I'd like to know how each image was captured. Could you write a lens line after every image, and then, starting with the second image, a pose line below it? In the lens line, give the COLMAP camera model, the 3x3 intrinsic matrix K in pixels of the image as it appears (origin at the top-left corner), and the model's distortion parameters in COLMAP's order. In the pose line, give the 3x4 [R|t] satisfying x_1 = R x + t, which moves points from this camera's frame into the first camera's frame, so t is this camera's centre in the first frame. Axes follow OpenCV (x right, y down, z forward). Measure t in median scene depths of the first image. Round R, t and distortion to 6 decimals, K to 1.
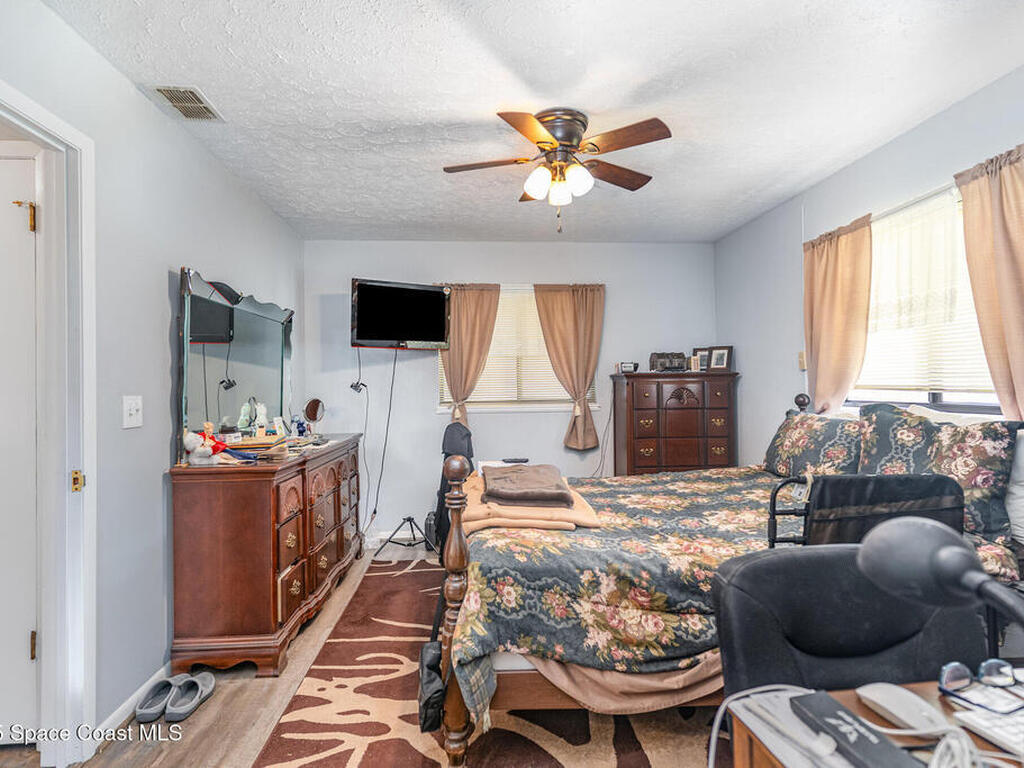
lens RADIAL K [[557.1, 0, 516.2], [0, 557.1, 388.6], [0, 0, 1]] dist [-0.000462, -0.000032]
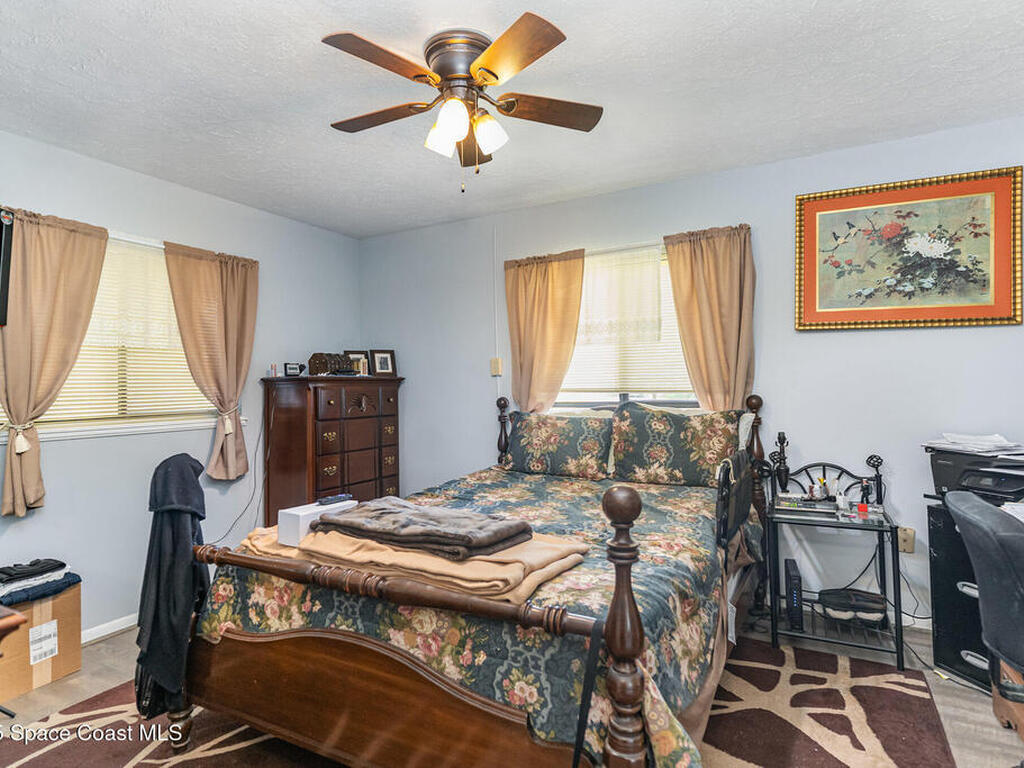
lens RADIAL K [[557.1, 0, 513.0], [0, 557.1, 374.7], [0, 0, 1]] dist [-0.000462, -0.000032]
pose [[0.550949, 0.022124, 0.834246, -0.442475], [0.014156, 0.999257, -0.035849, 0.005239], [-0.834419, 0.031561, 0.550226, 0.430132]]
